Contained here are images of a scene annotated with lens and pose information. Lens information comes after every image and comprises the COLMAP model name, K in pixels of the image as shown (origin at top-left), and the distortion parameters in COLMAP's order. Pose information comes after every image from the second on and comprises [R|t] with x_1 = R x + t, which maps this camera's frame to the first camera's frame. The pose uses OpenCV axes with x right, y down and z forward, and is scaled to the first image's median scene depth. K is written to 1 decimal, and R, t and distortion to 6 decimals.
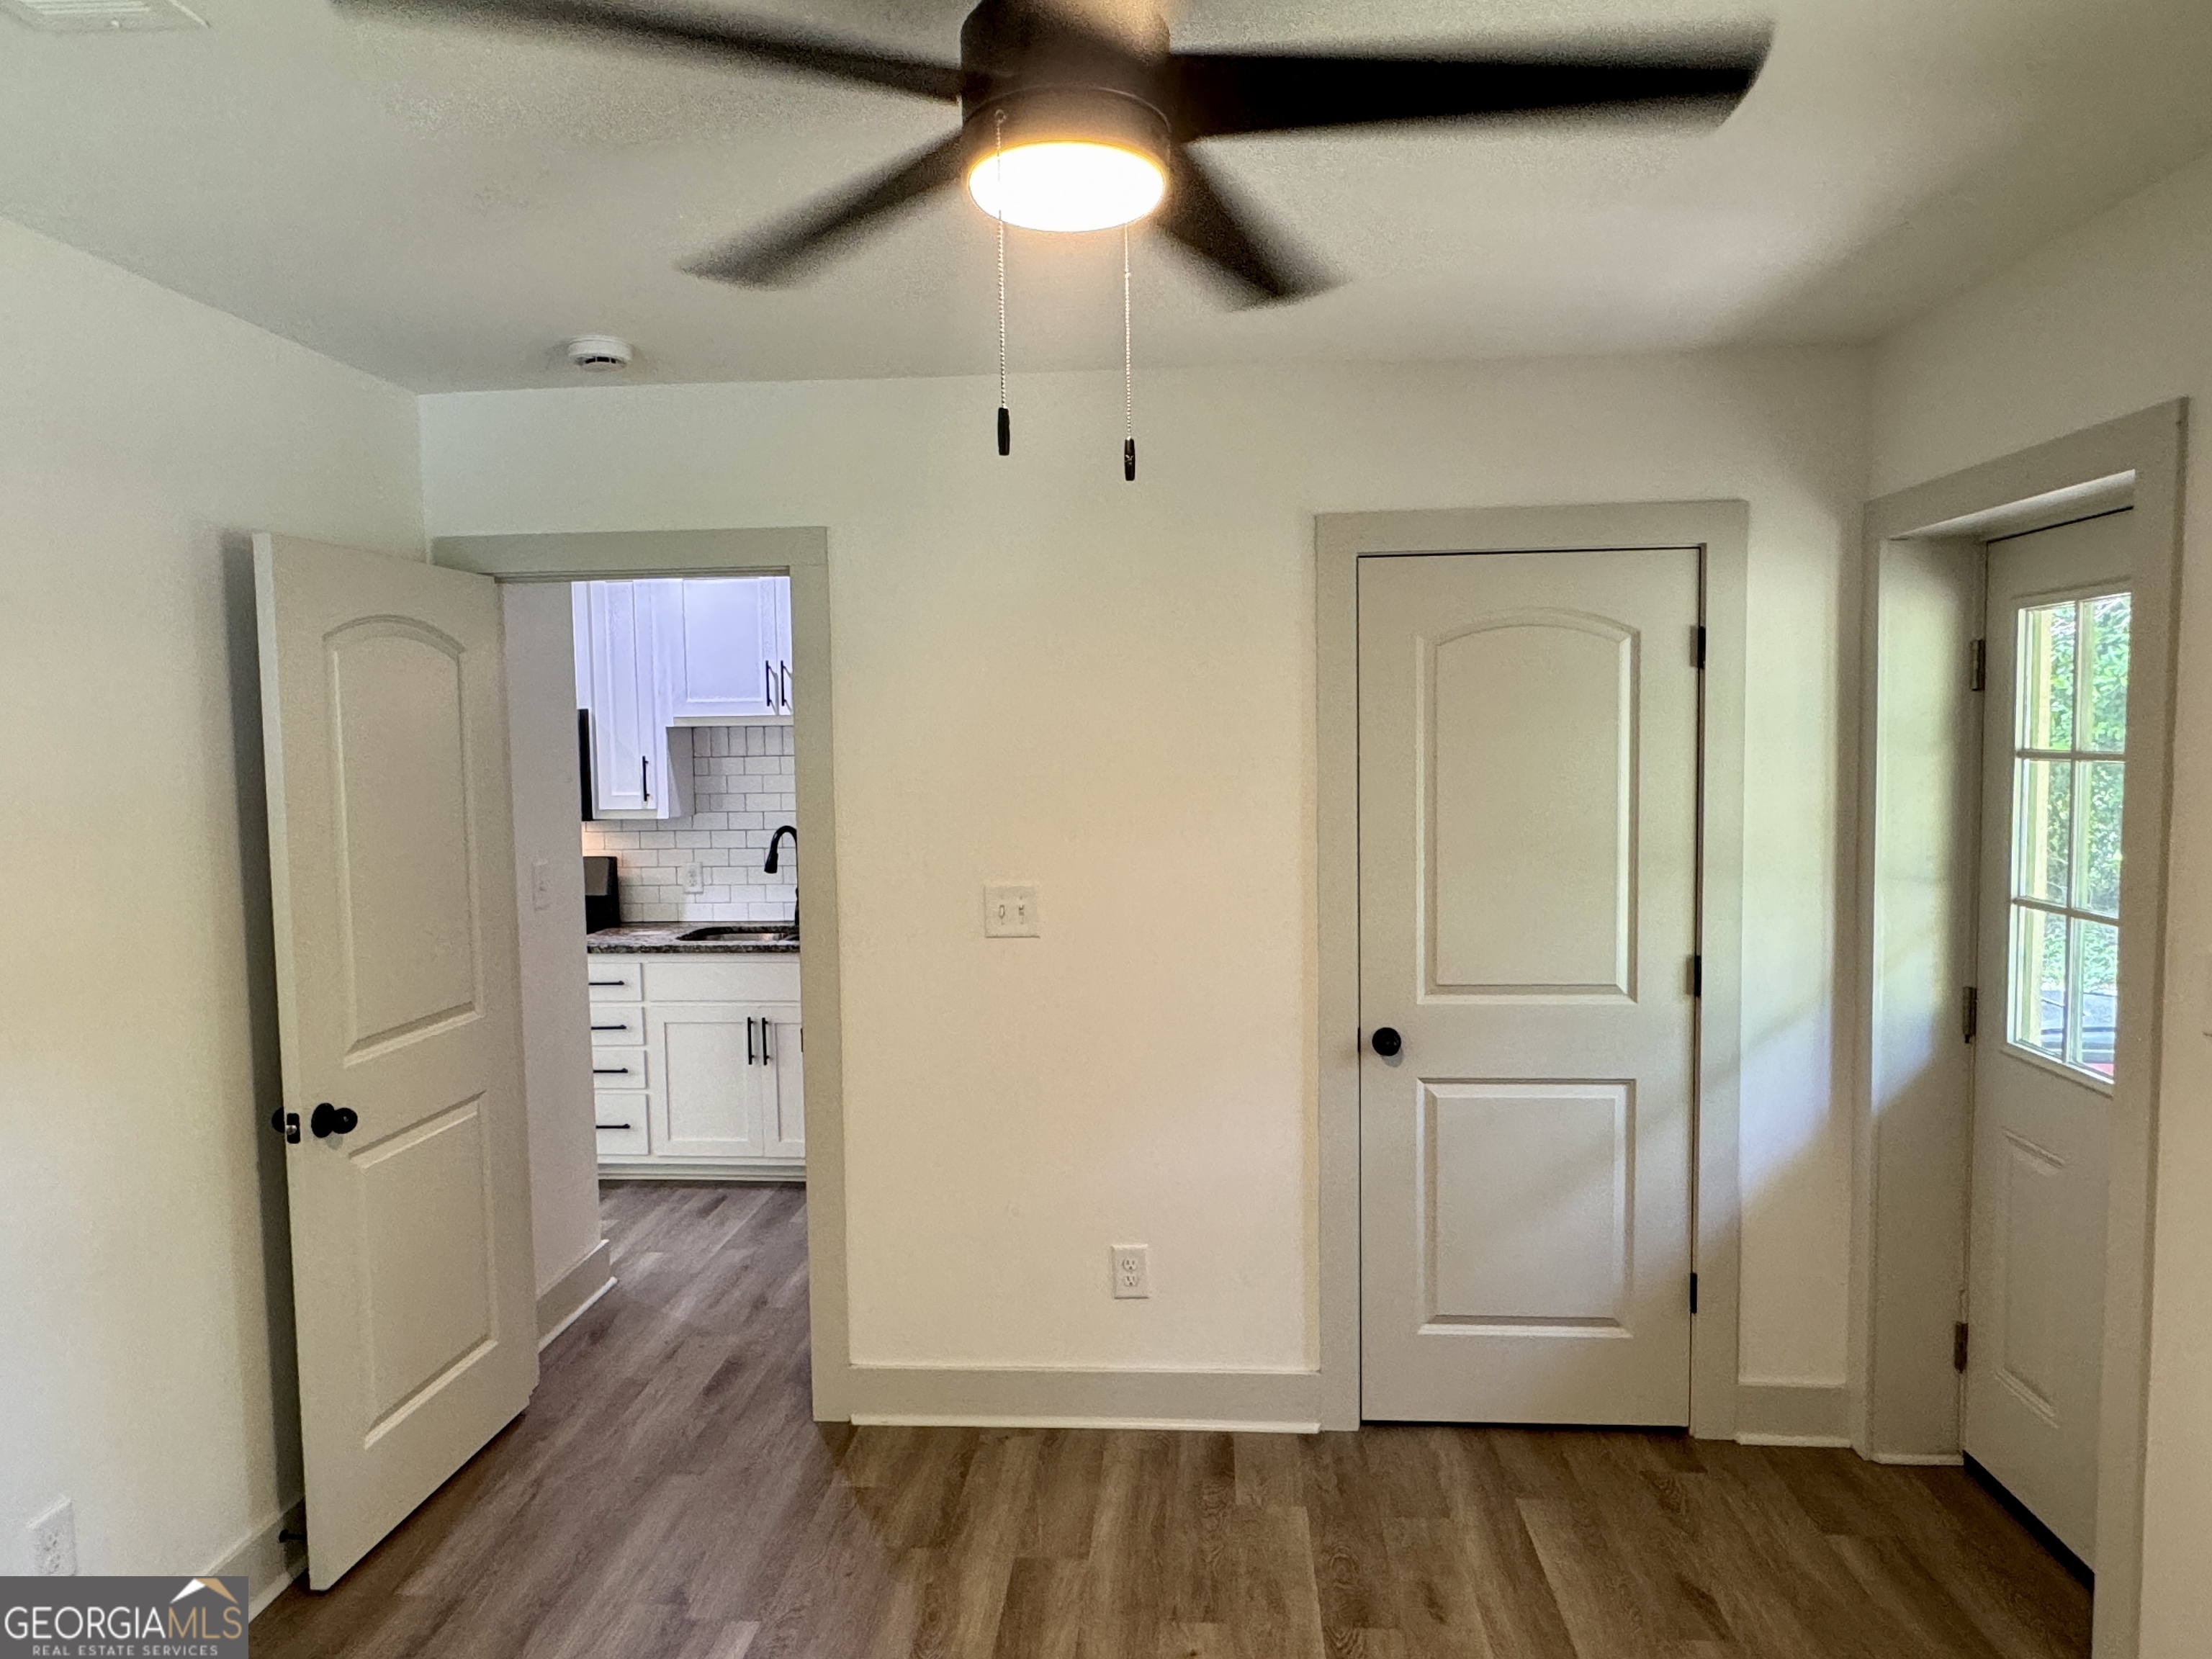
lens RADIAL K [[1408.7, 0, 1106.0], [0, 1408.7, 829.5], [0, 0, 1]] dist [-0.000210, -0.000189]
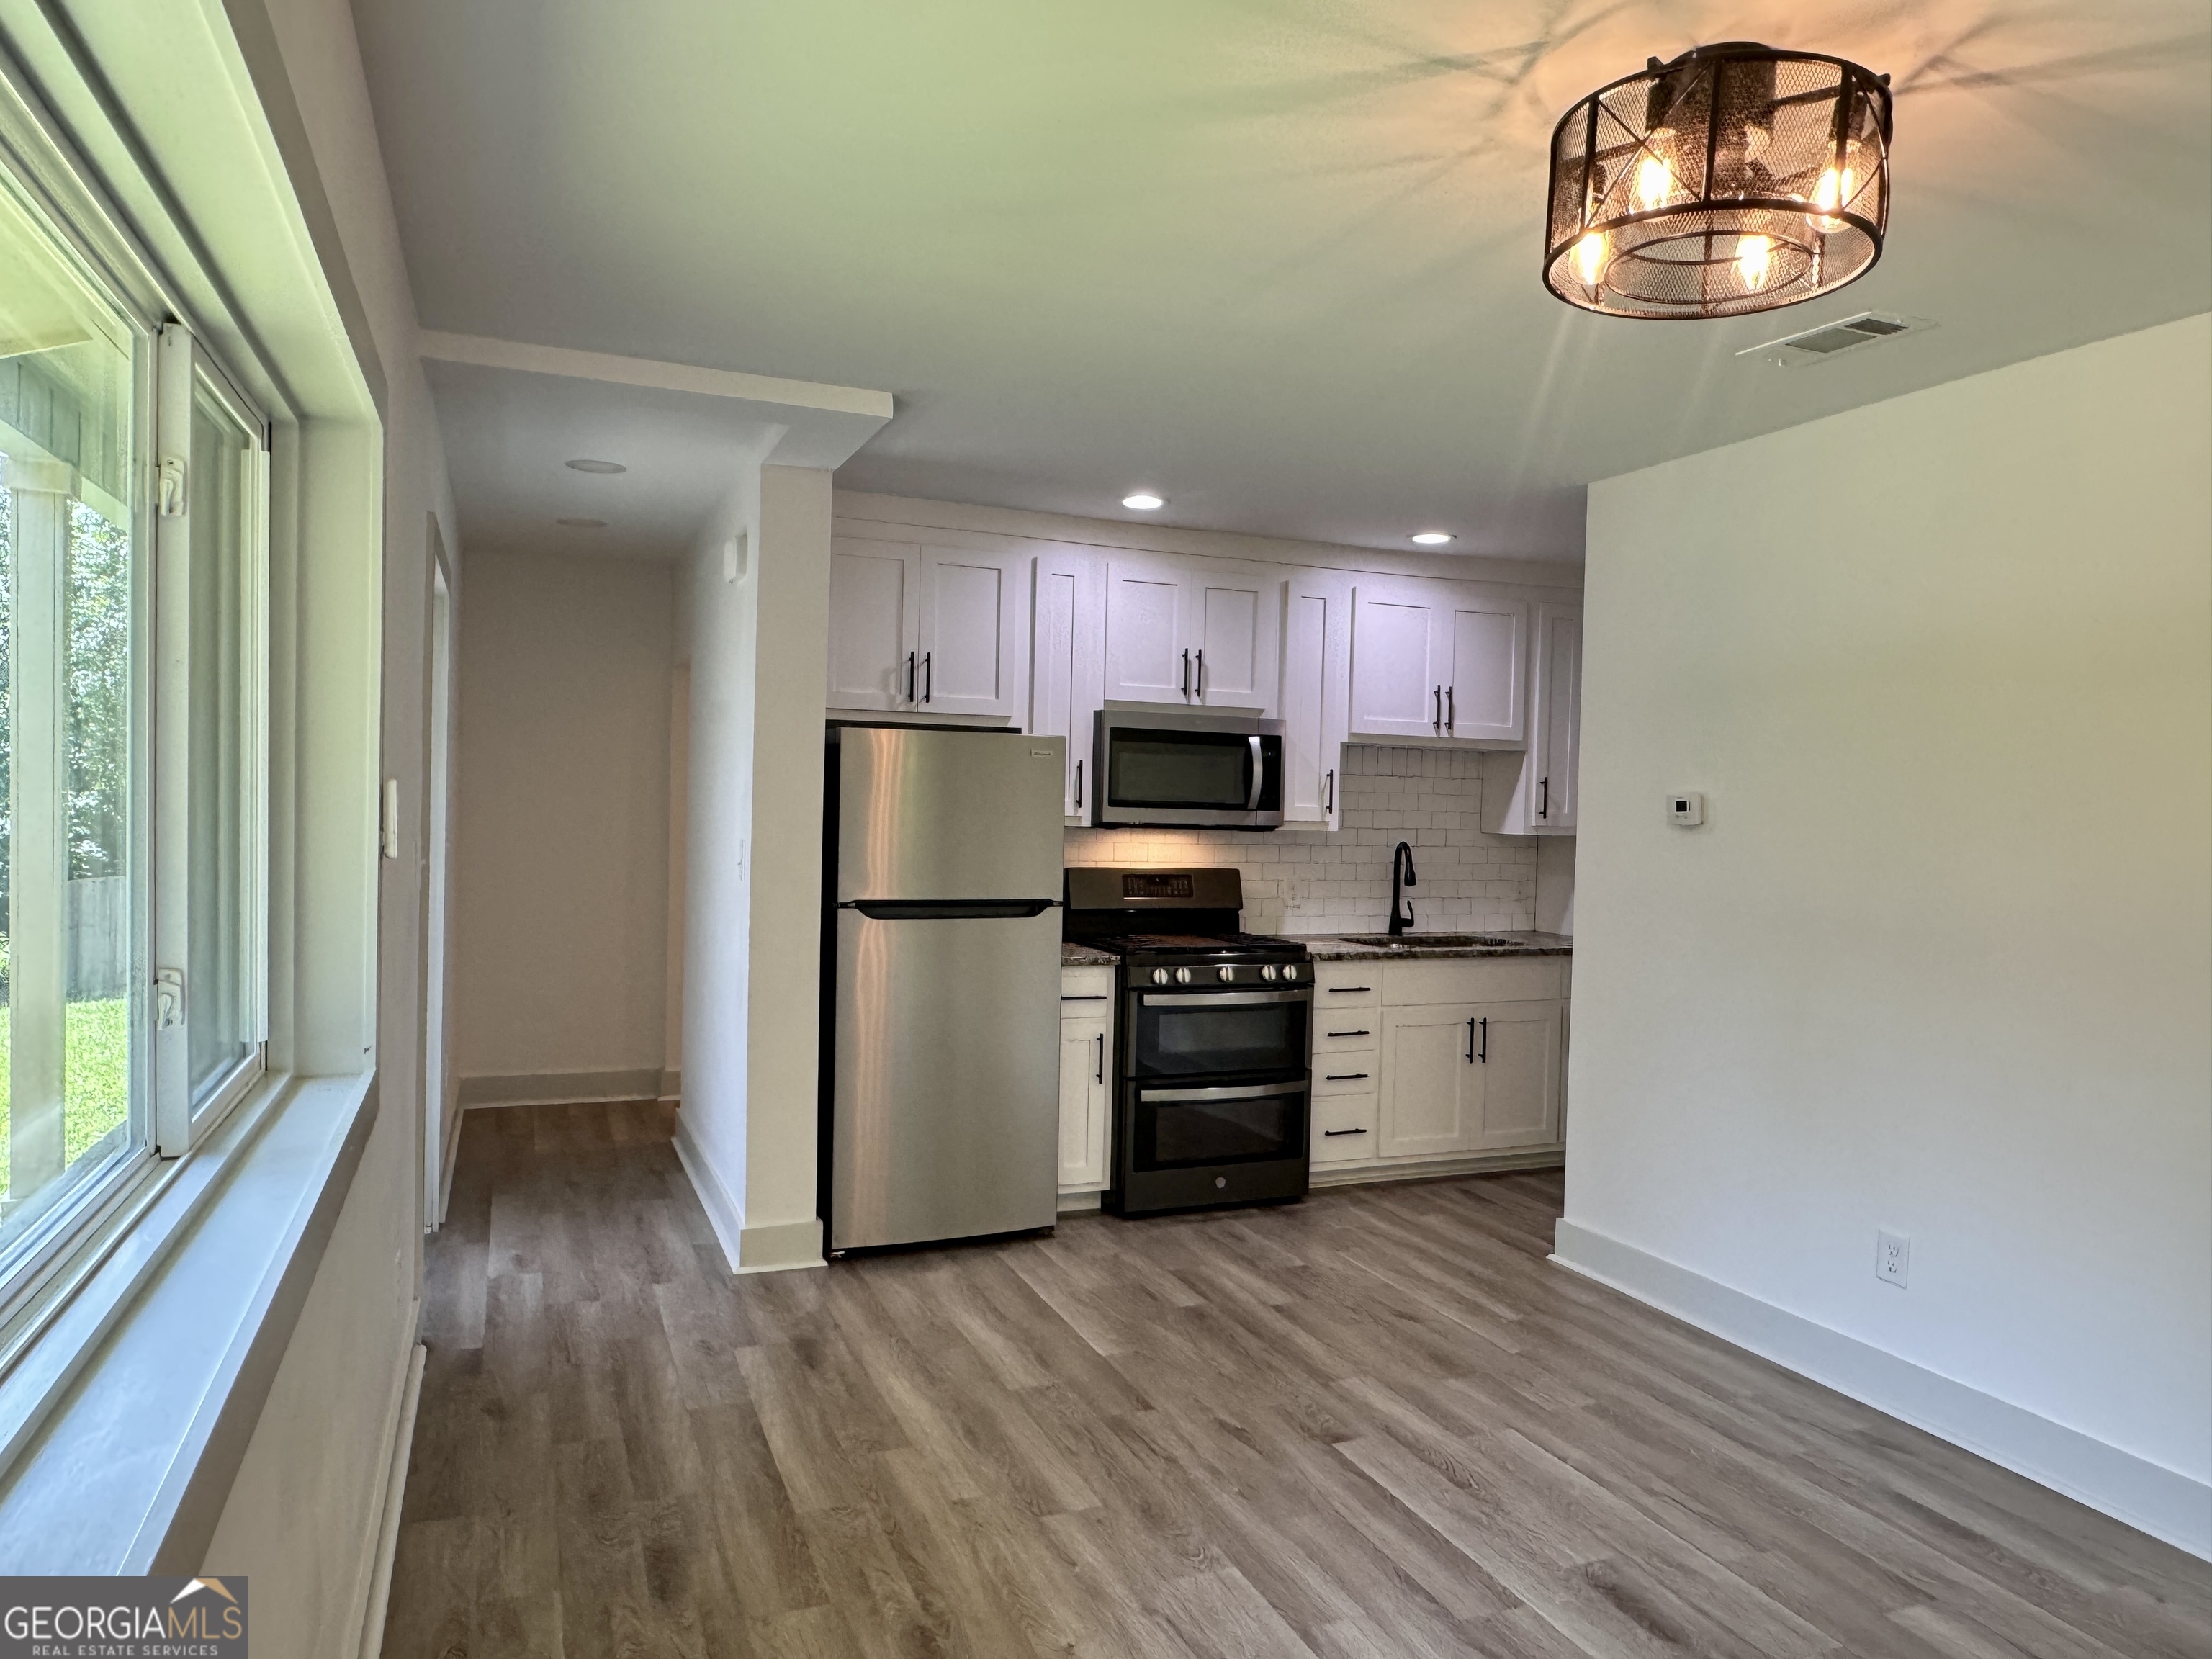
lens RADIAL K [[1408.7, 0, 1106.0], [0, 1408.7, 829.5], [0, 0, 1]] dist [-0.000210, -0.000189]
pose [[0.891859, 0.029257, 0.451367, -0.987305], [-0.012275, 0.999104, -0.040506, 0.036829], [-0.452148, 0.030585, 0.891418, 0.168347]]
